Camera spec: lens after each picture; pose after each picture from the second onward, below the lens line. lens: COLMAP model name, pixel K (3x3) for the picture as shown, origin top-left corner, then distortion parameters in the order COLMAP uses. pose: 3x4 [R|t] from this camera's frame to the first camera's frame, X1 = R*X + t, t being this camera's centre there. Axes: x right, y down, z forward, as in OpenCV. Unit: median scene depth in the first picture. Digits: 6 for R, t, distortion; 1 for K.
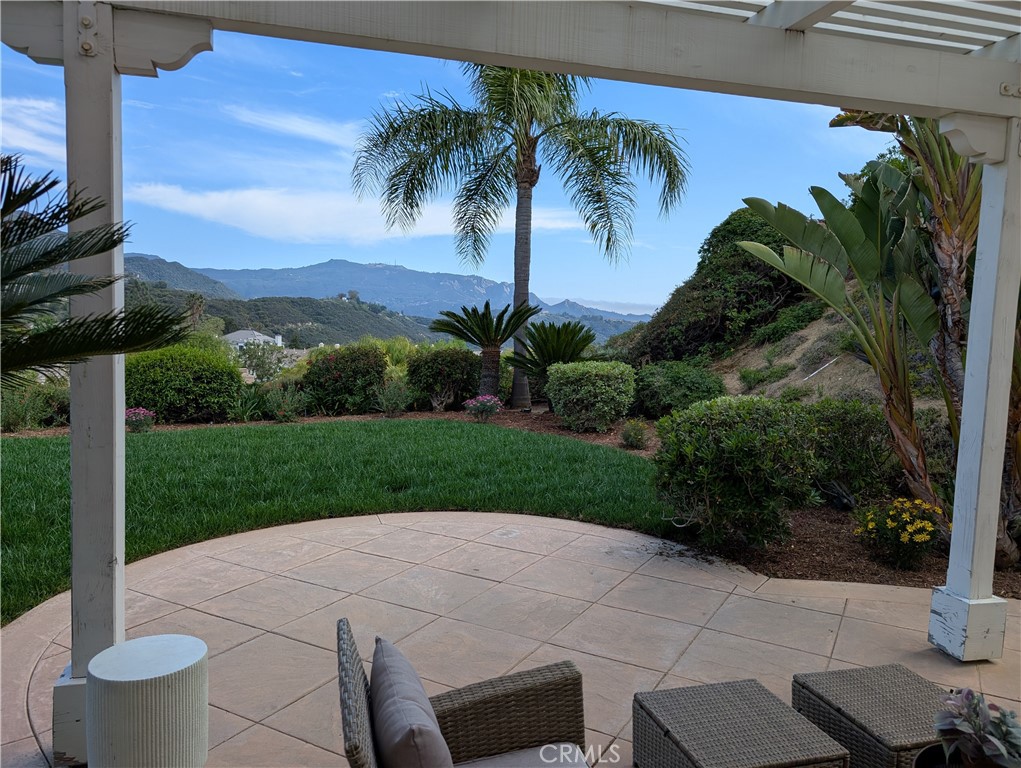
lens RADIAL K [[722.1, 0, 523.7], [0, 722.1, 381.8], [0, 0, 1]] dist [0.019517, -0.001673]
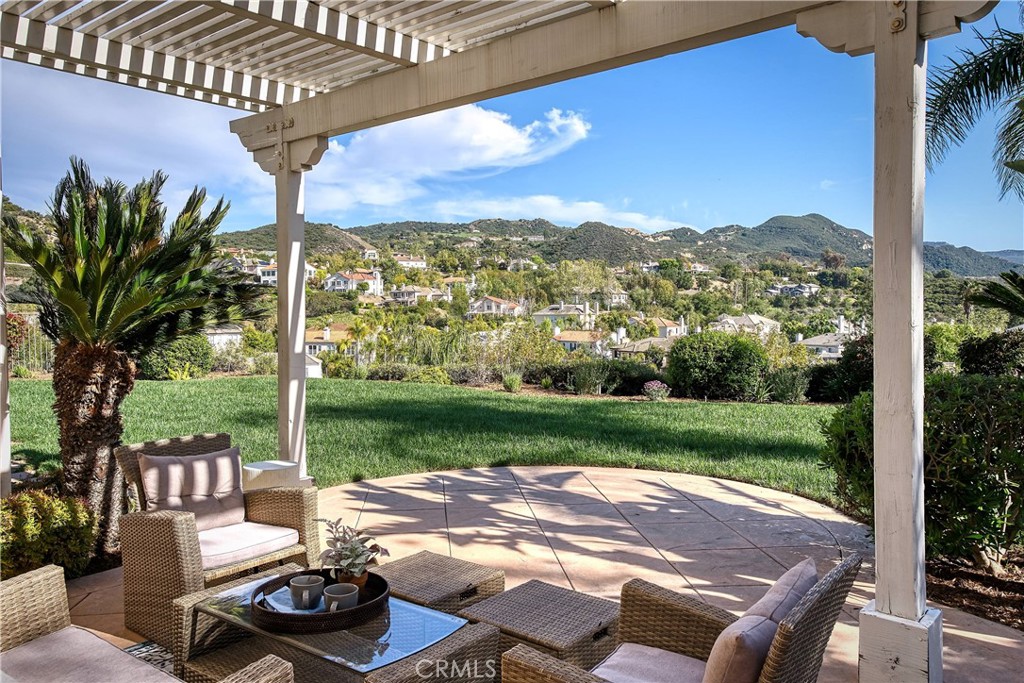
lens RADIAL K [[792.6, 0, 512.0], [0, 792.6, 341.5], [0, 0, 1]] dist [-0.000446, 0.001958]
pose [[0.569596, -0.003949, -0.821916, 0.354701], [-0.037118, 0.998845, -0.030522, 0.018503], [0.821087, 0.047893, 0.568791, 0.065087]]
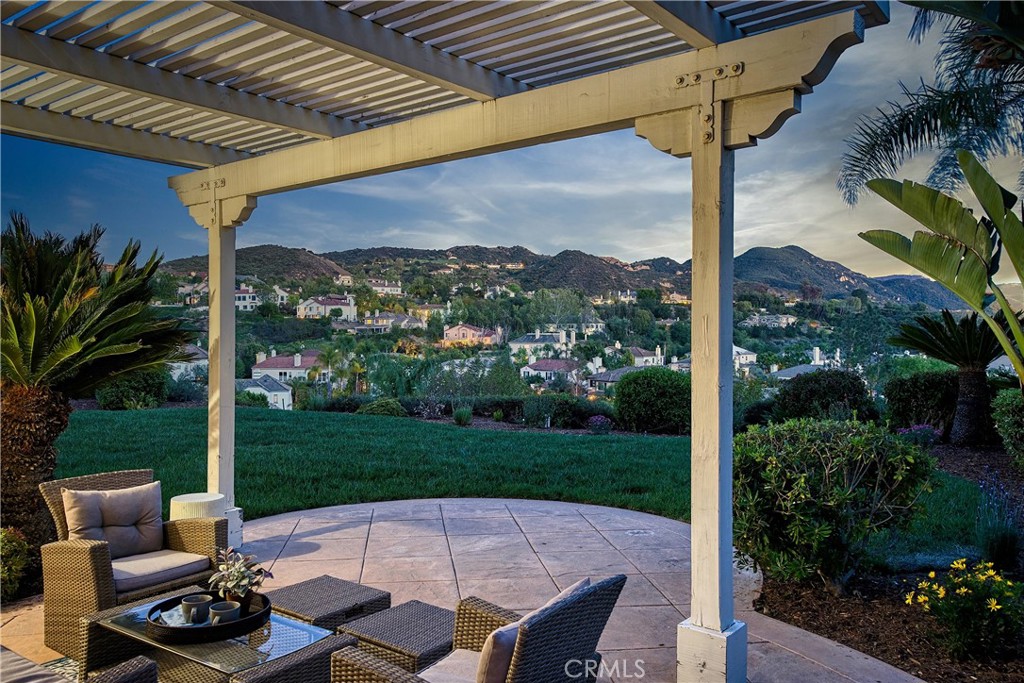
lens RADIAL K [[800.9, 0, 519.8], [0, 800.9, 353.8], [0, 0, 1]] dist [0.021608, 0.003499]
pose [[0.600099, -0.013274, -0.799815, 0.422599], [-0.046581, 0.997586, -0.051505, 0.007926], [0.798568, 0.068164, 0.598032, 0.068545]]
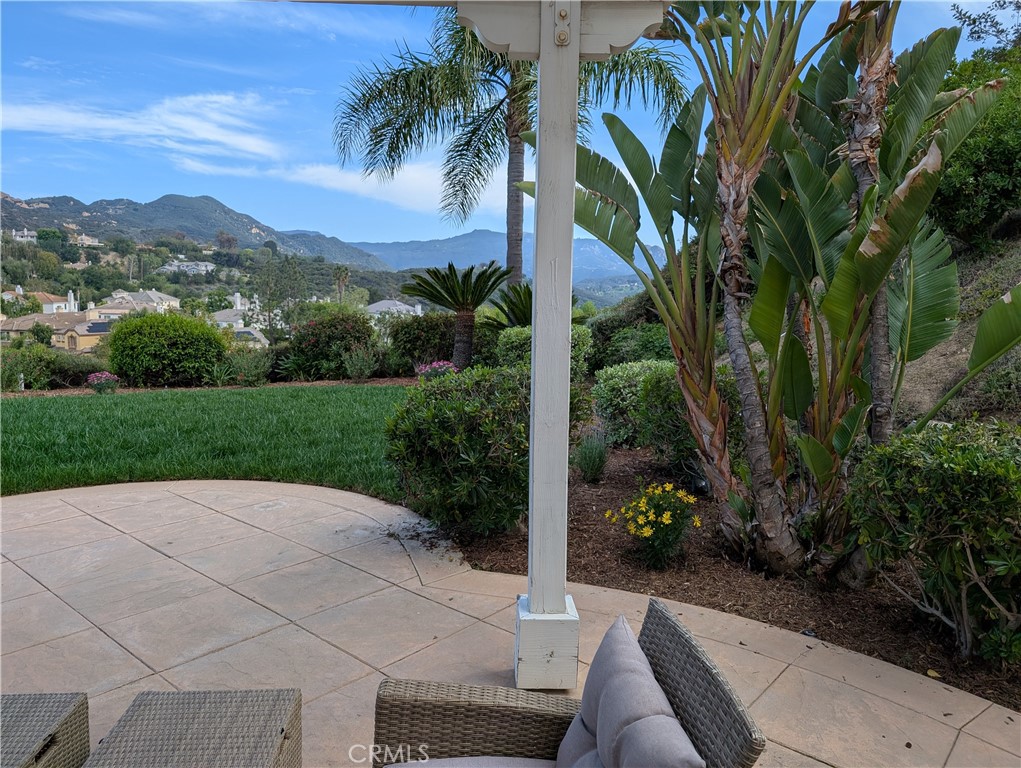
lens RADIAL K [[727.1, 0, 513.0], [0, 727.1, 372.9], [0, 0, 1]] dist [0.004907, -0.000321]
pose [[0.978334, 0.004598, -0.206980, 0.248952], [0.002272, 0.999455, 0.032940, 0.002964], [0.207019, -0.032696, 0.977791, 0.072657]]
